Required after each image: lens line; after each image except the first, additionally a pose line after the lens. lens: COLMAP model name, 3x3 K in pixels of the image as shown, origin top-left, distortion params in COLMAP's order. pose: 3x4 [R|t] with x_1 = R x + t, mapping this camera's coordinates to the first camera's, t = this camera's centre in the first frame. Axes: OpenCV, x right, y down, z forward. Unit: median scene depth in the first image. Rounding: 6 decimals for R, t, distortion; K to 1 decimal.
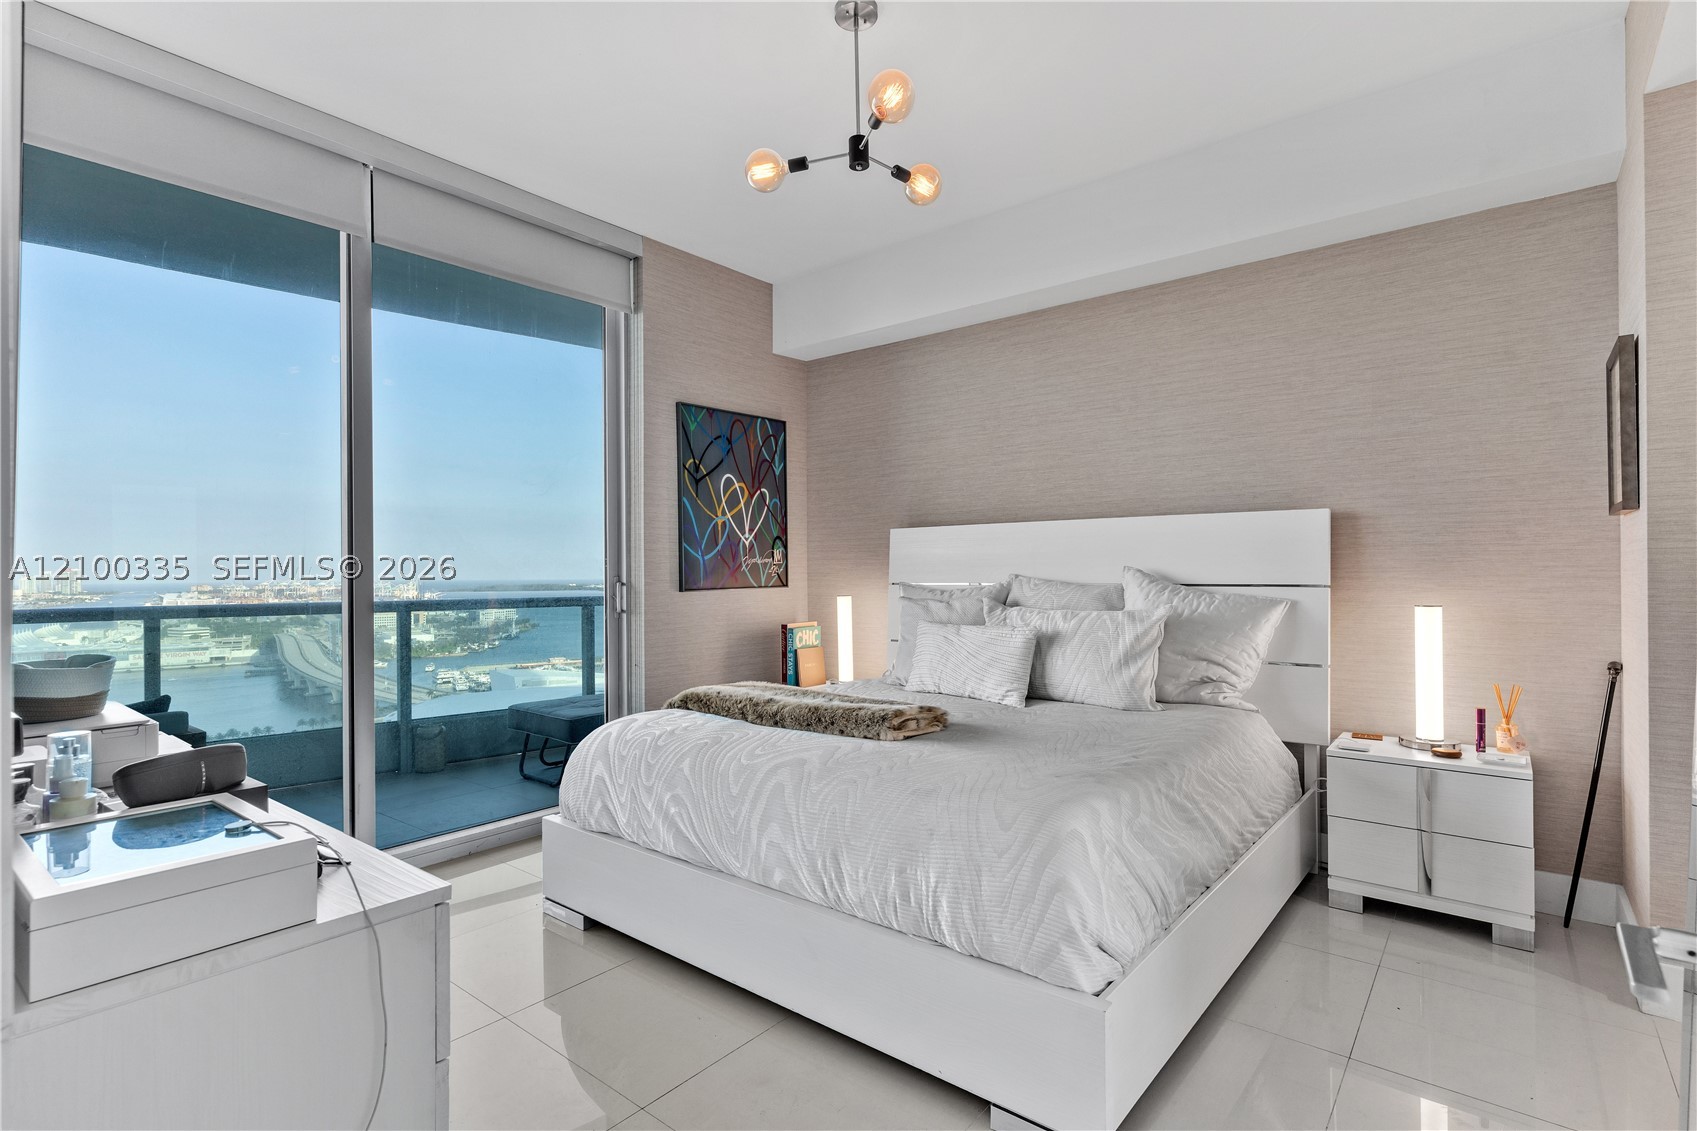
lens RADIAL K [[815.8, 0, 850.0], [0, 815.8, 571.1], [0, 0, 1]] dist [0.009901, -0.002754]
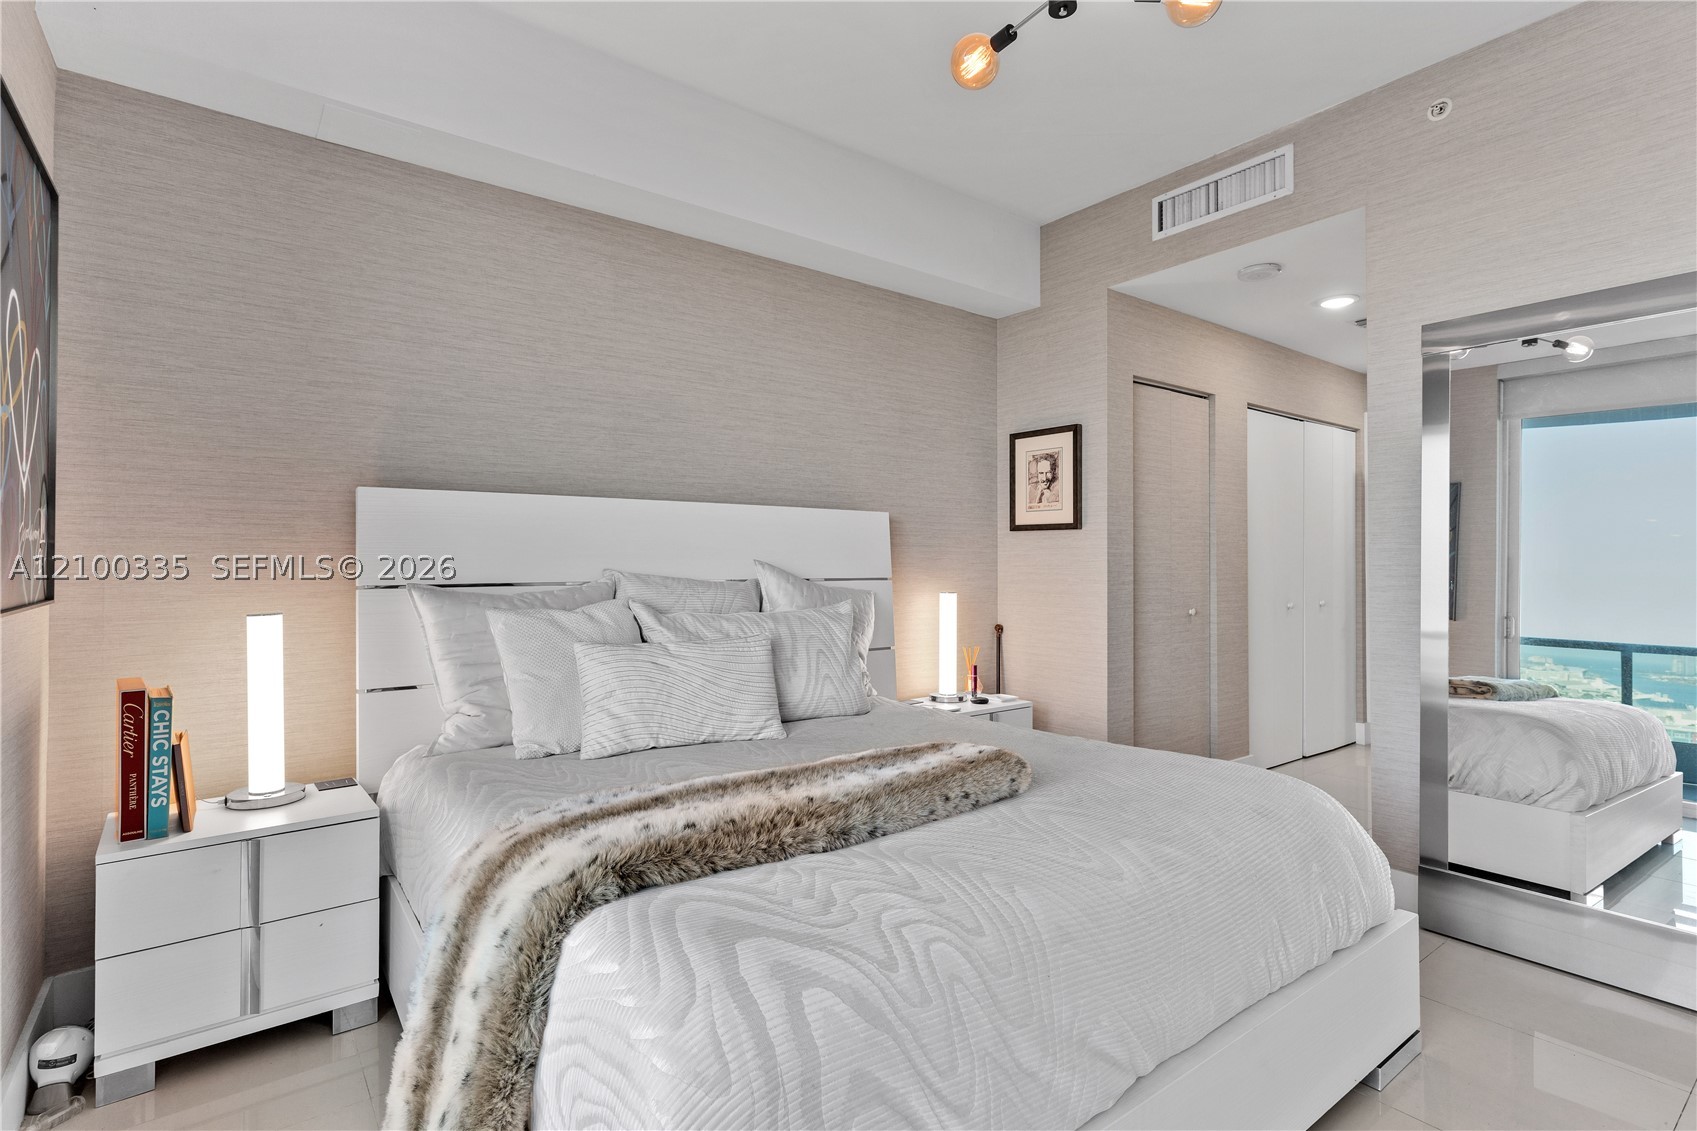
lens RADIAL K [[815.8, 0, 848.4], [0, 815.8, 559.8], [0, 0, 1]] dist [0.009901, -0.002754]
pose [[0.249224, 0.012096, 0.968370, -0.522411], [0.001525, 0.999916, -0.012883, 0.005775], [-0.968445, 0.004688, 0.249184, 0.717507]]
